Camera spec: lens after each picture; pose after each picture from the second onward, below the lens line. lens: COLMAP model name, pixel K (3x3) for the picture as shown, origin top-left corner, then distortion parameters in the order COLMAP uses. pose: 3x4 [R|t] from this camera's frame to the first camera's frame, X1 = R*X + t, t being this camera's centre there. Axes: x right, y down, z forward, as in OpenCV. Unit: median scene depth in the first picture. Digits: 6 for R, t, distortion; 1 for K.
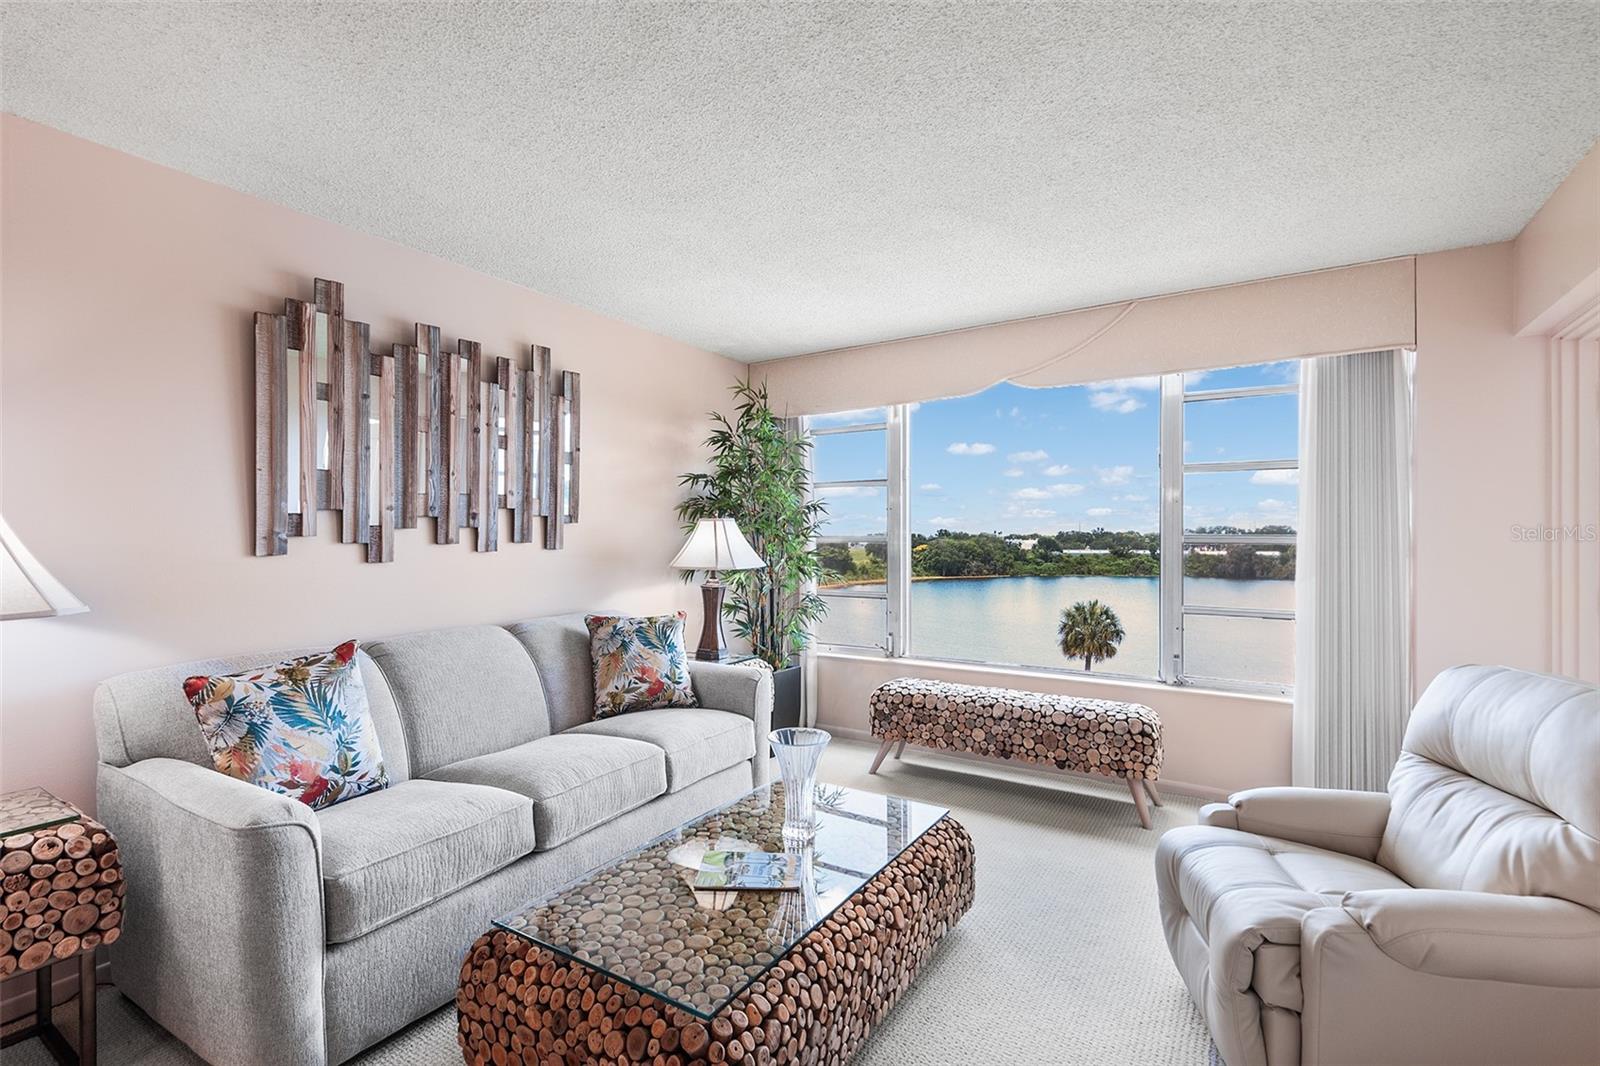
lens RADIAL K [[735.8, 0, 801.4], [0, 735.8, 539.4], [0, 0, 1]] dist [0.025328, -0.012970]
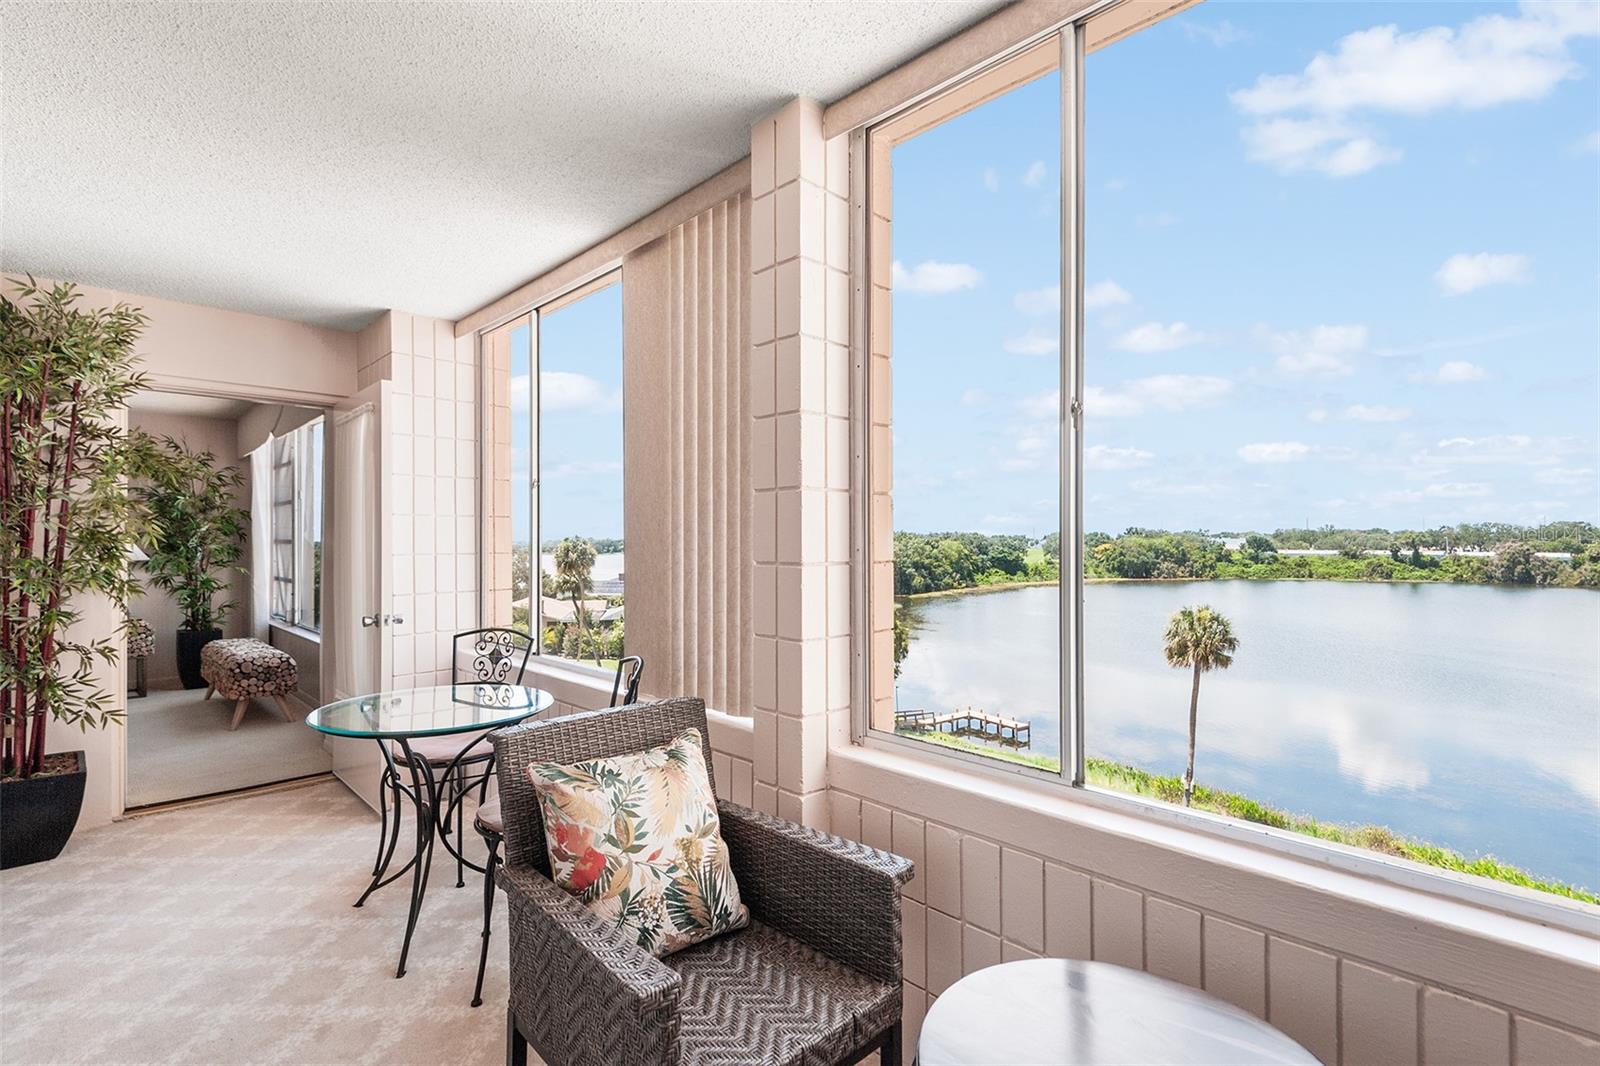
lens RADIAL K [[735.8, 0, 796.3], [0, 735.8, 538.5], [0, 0, 1]] dist [0.025328, -0.012970]
pose [[0.969481, -0.000069, -0.245167, 1.921333], [0.000174, 1.000000, 0.000407, -0.038773], [0.245167, -0.000437, 0.969481, -0.509352]]
